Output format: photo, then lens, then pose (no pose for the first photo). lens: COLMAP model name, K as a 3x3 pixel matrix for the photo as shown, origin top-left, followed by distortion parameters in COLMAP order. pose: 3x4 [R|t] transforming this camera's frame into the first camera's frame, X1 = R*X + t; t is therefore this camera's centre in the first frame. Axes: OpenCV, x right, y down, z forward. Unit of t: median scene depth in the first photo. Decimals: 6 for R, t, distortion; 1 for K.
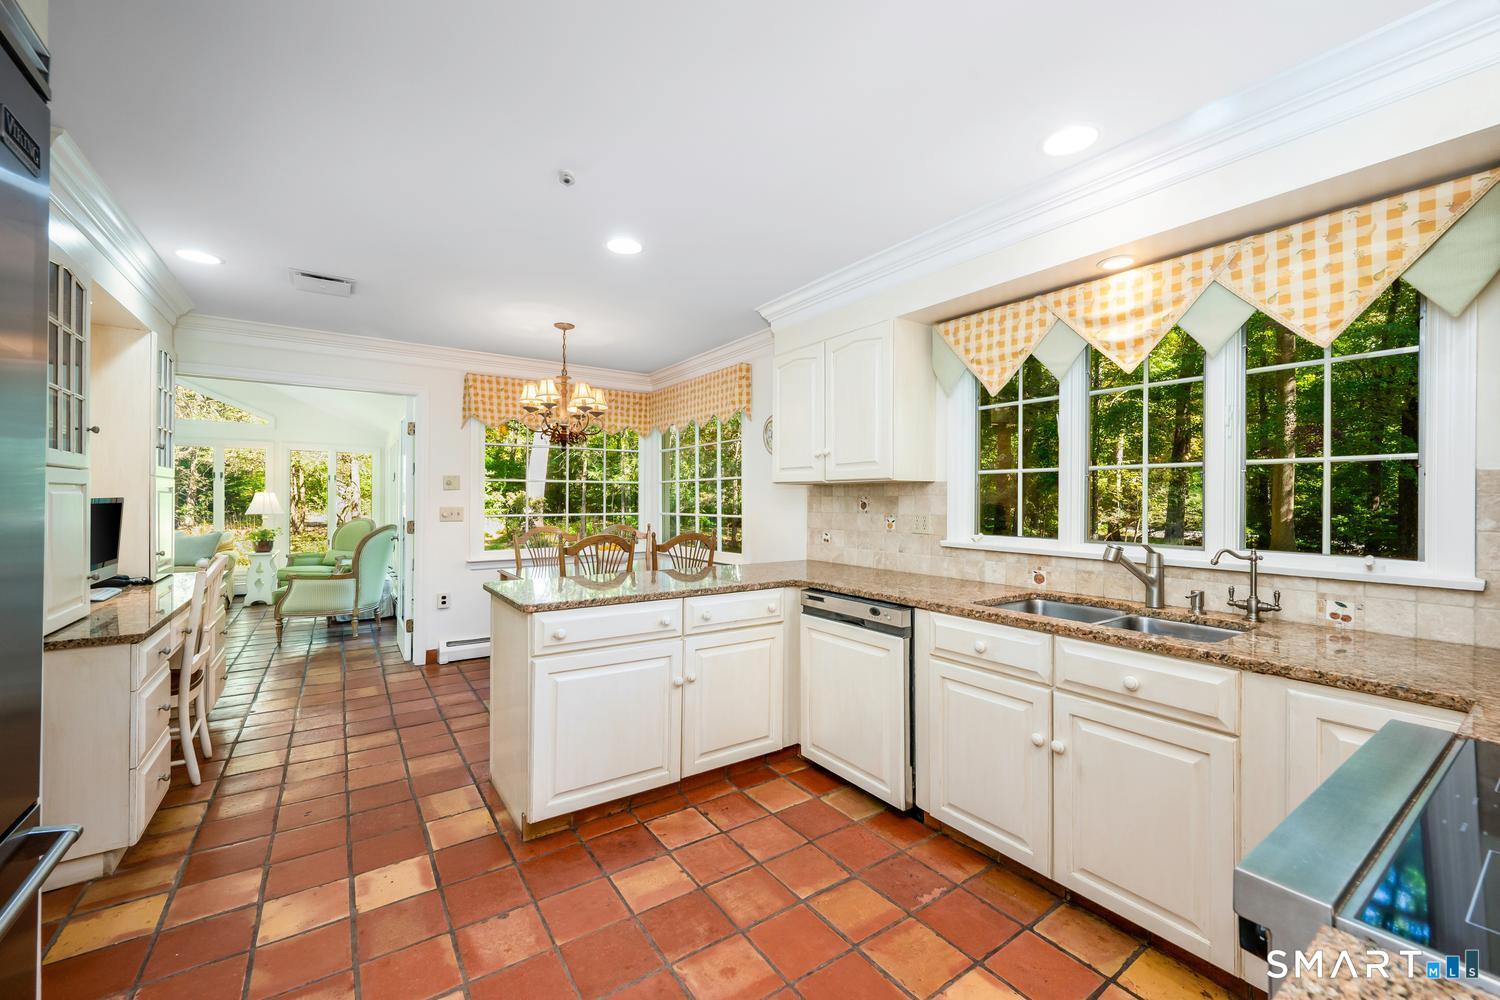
lens RADIAL K [[594.8, 0, 745.0], [0, 594.8, 498.1], [0, 0, 1]] dist [0.002314, 0.000016]
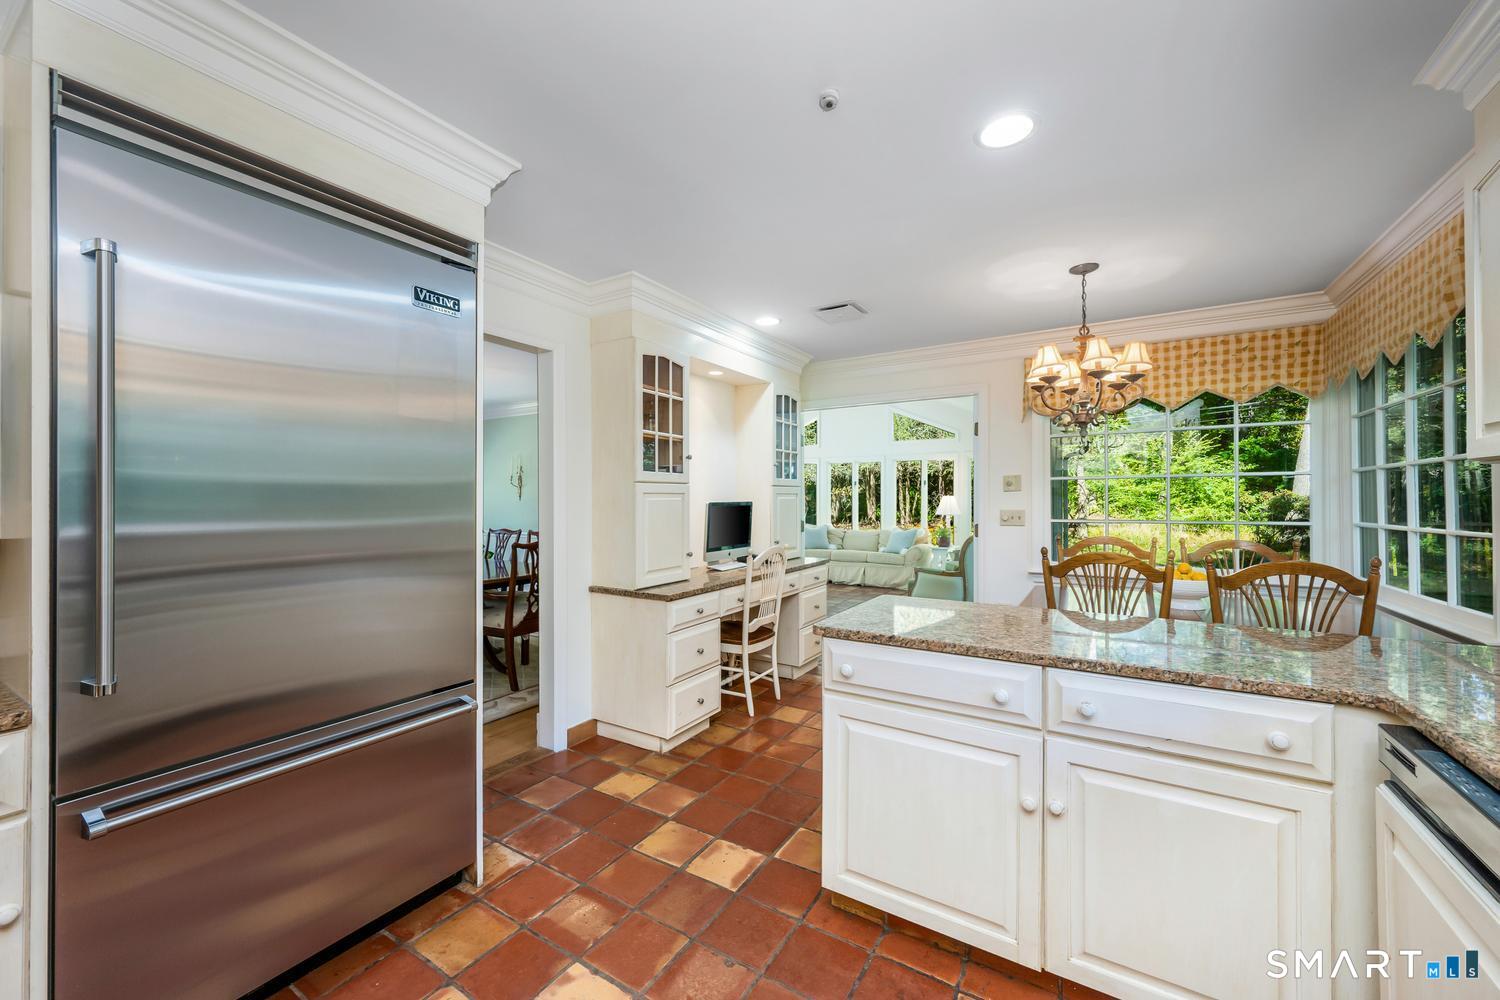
lens RADIAL K [[594.8, 0, 745.0], [0, 594.8, 498.1], [0, 0, 1]] dist [0.002314, 0.000016]
pose [[0.399512, -0.008683, -0.916687, 0.246300], [0.007180, 0.999954, -0.006342, -0.000402], [0.916700, -0.004048, 0.399556, 0.369132]]
